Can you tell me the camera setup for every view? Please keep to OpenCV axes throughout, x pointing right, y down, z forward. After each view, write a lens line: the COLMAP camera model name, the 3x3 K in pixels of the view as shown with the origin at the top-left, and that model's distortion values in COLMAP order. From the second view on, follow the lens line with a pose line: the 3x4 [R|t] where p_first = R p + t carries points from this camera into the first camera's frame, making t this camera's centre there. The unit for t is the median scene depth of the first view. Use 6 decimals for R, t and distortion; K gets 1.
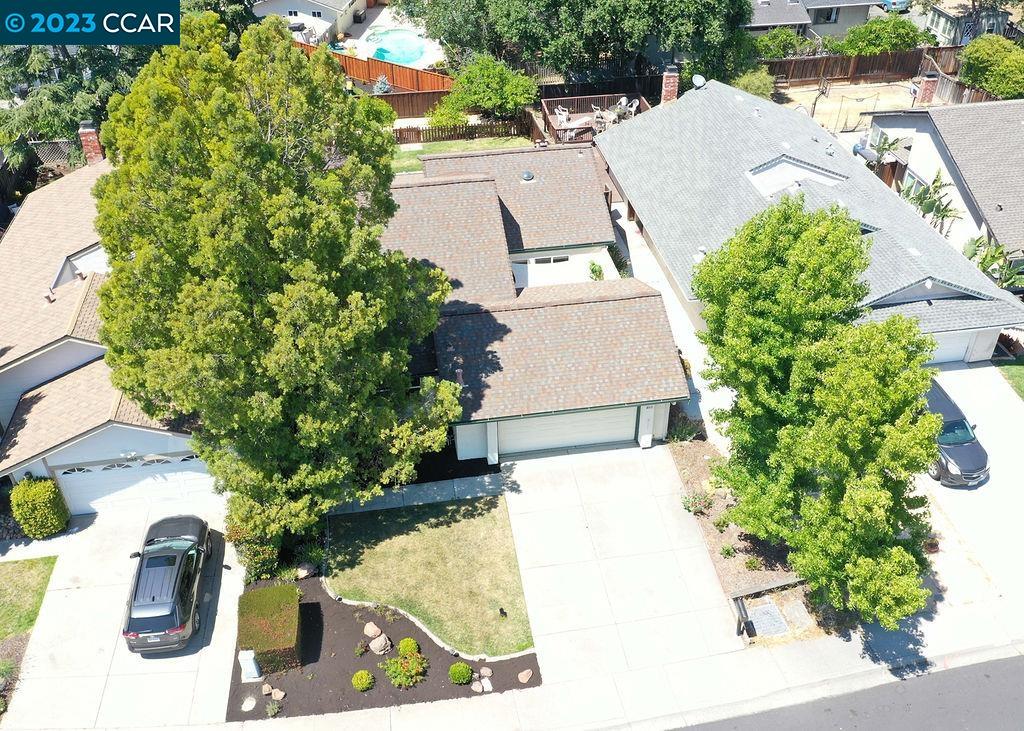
lens RADIAL K [[942.2, 0, 510.8], [0, 942.2, 362.3], [0, 0, 1]] dist [-0.028074, 0.000000]
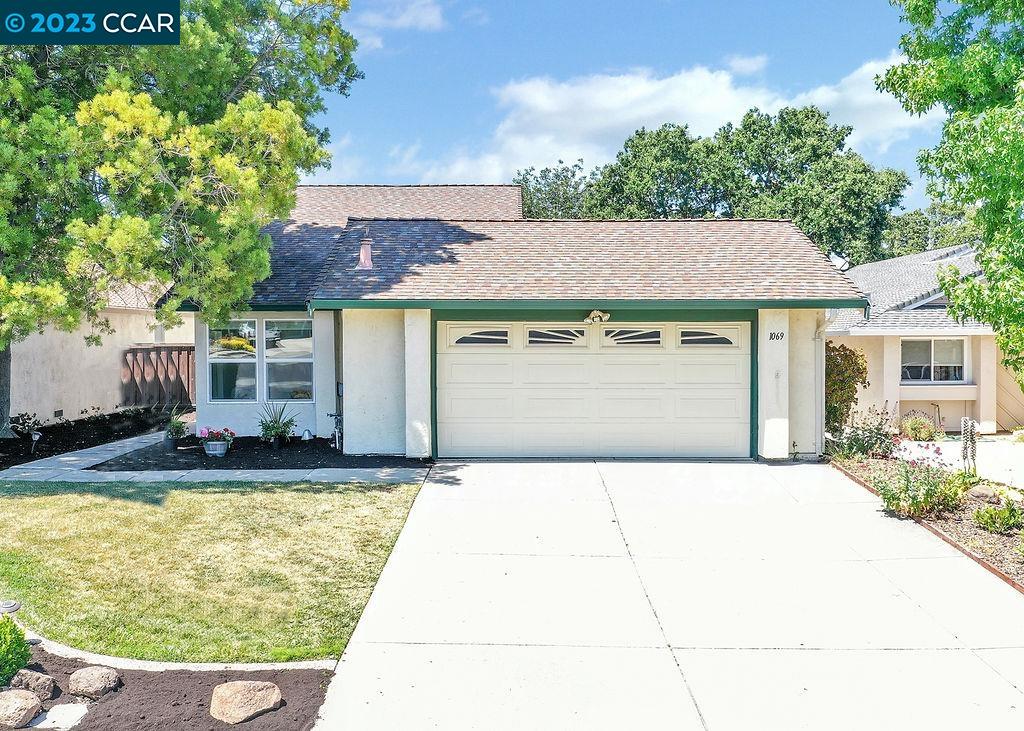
lens RADIAL K [[942.2, 0, 514.2], [0, 942.2, 361.8], [0, 0, 1]] dist [-0.028074, 0.000000]
pose [[0.990108, 0.012897, -0.139713, 0.089079], [-0.090775, 0.818165, -0.567773, 0.333571], [0.106986, 0.574839, 0.811242, 0.658801]]
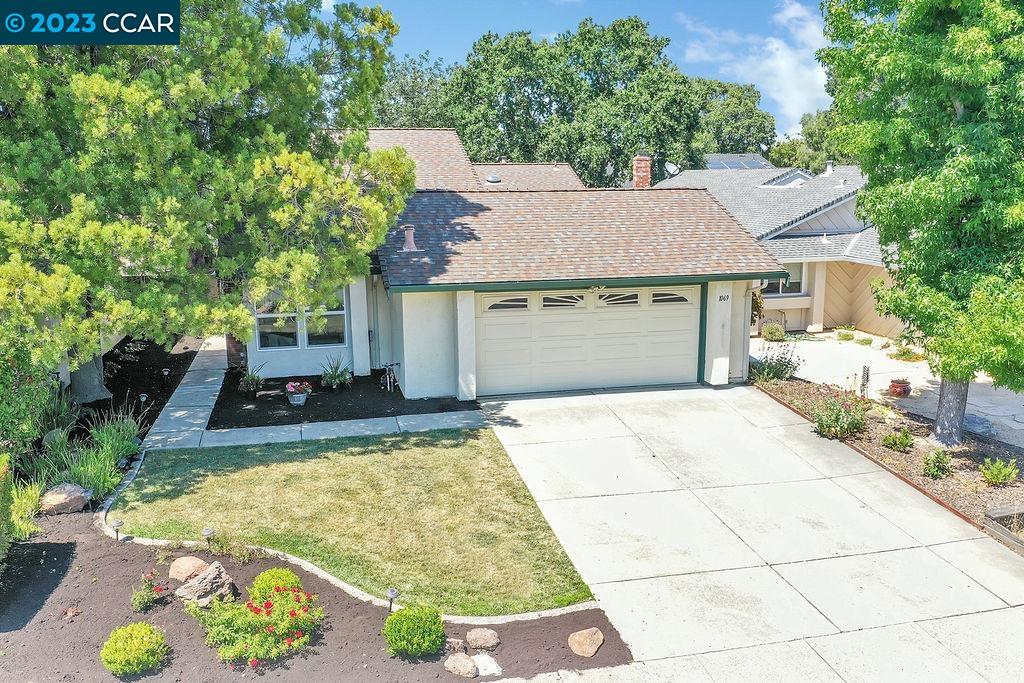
lens RADIAL K [[853.3, 0, 512.3], [0, 853.3, 349.6], [0, 0, 1]] dist [-0.013676, -0.012575]
pose [[0.996570, -0.011024, 0.082020, -0.035216], [0.045692, 0.899627, -0.434261, 0.322302], [-0.069000, 0.436519, 0.897045, 0.553262]]
